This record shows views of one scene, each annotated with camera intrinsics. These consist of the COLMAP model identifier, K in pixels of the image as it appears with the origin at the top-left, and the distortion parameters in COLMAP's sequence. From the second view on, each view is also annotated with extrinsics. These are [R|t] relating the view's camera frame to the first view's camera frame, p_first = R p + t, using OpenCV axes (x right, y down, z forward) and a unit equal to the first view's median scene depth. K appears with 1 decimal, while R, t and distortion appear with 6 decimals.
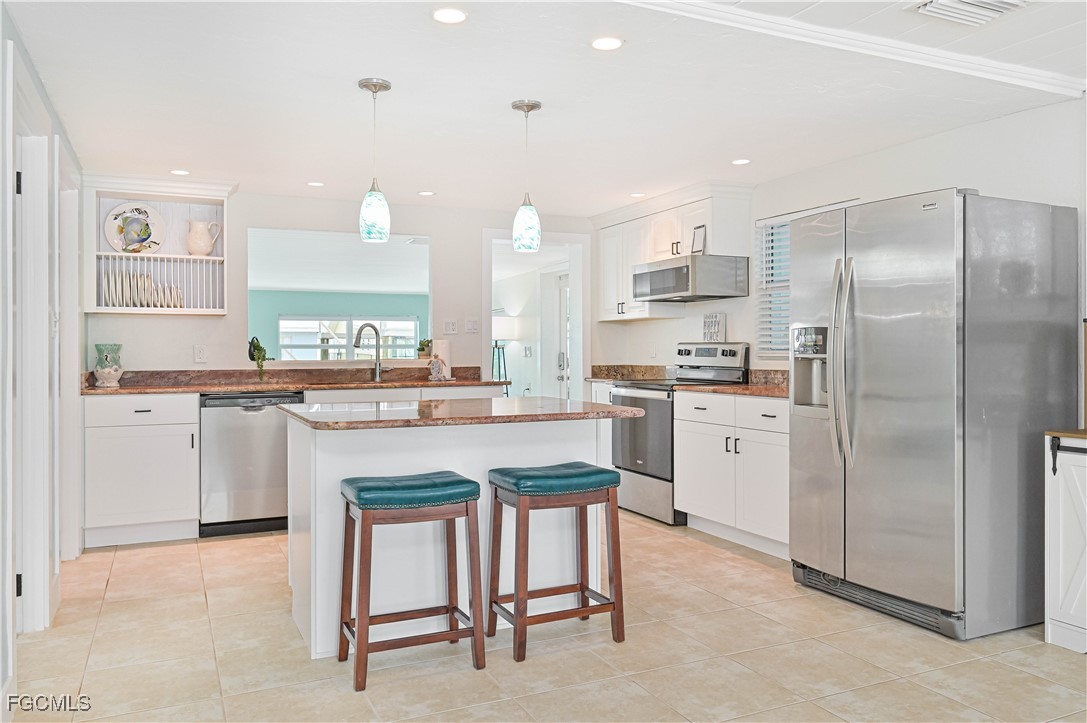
lens RADIAL K [[855.7, 0, 542.2], [0, 855.7, 358.0], [0, 0, 1]] dist [0.007565, 0.005050]
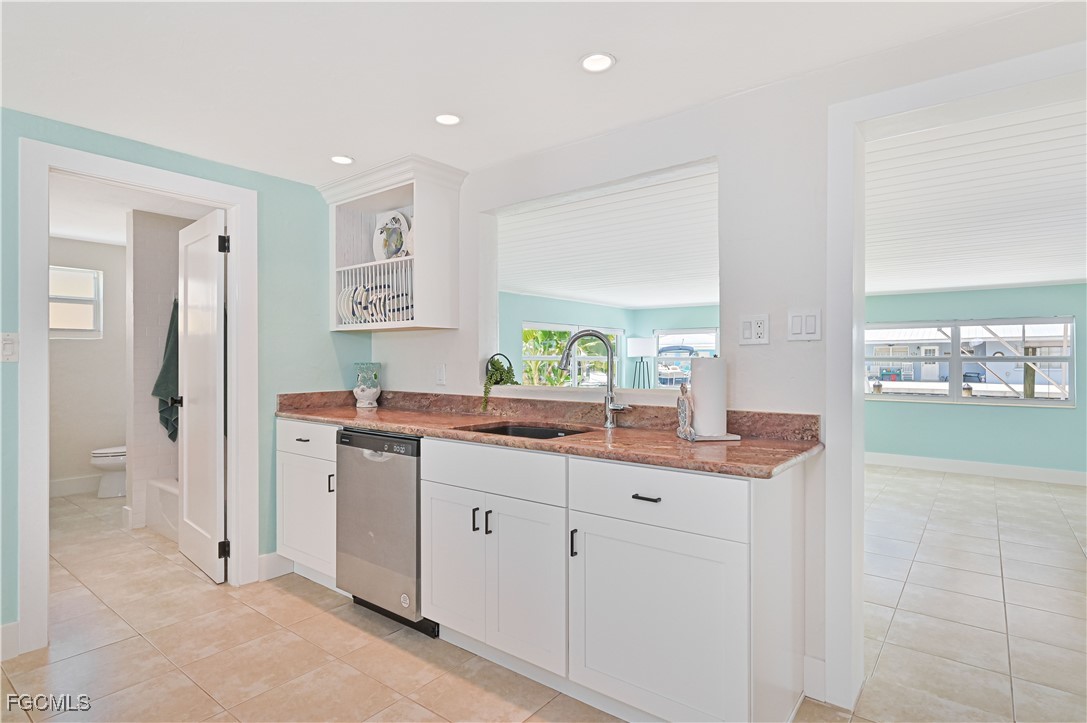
lens RADIAL K [[576.6, 0, 538.3], [0, 576.6, 366.1], [0, 0, 1]] dist [0.001552, -0.000966]
pose [[0.432793, 0.015491, -0.901360, 0.163786], [-0.009685, 0.999875, 0.012533, -0.021911], [0.901441, 0.003305, 0.432889, 0.870949]]
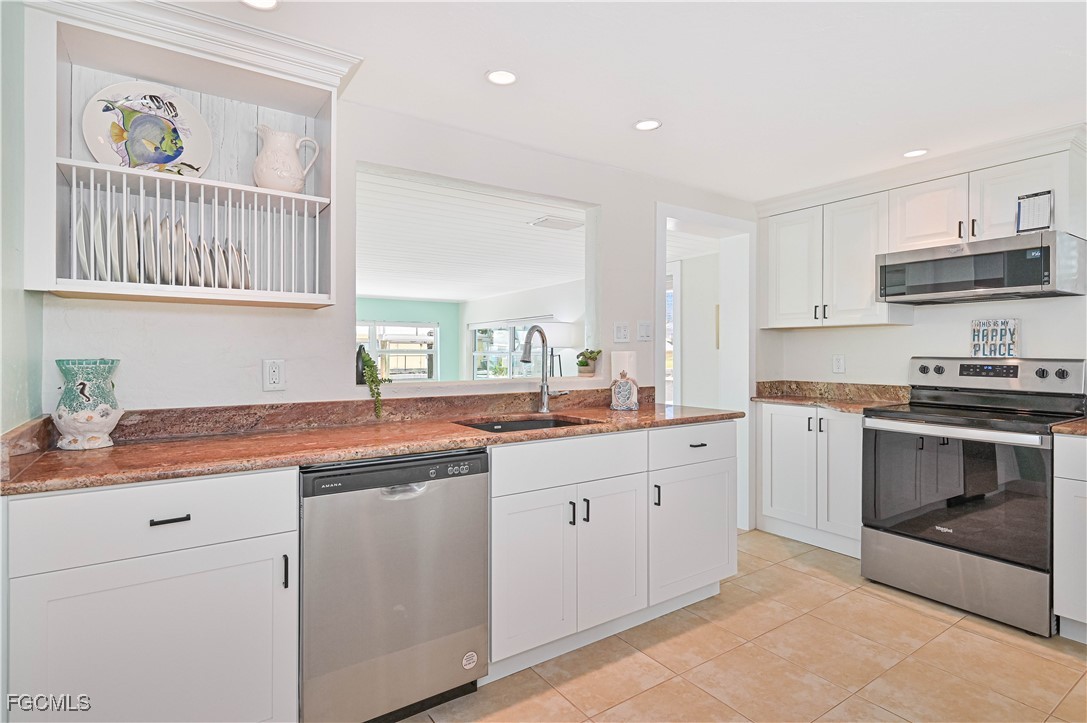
lens RADIAL K [[576.6, 0, 548.4], [0, 576.6, 355.7], [0, 0, 1]] dist [0.001552, -0.000966]
pose [[0.984528, 0.005034, 0.175154, -0.298859], [-0.004803, 0.999987, -0.001745, -0.018395], [-0.175161, 0.000877, 0.984539, 0.616731]]
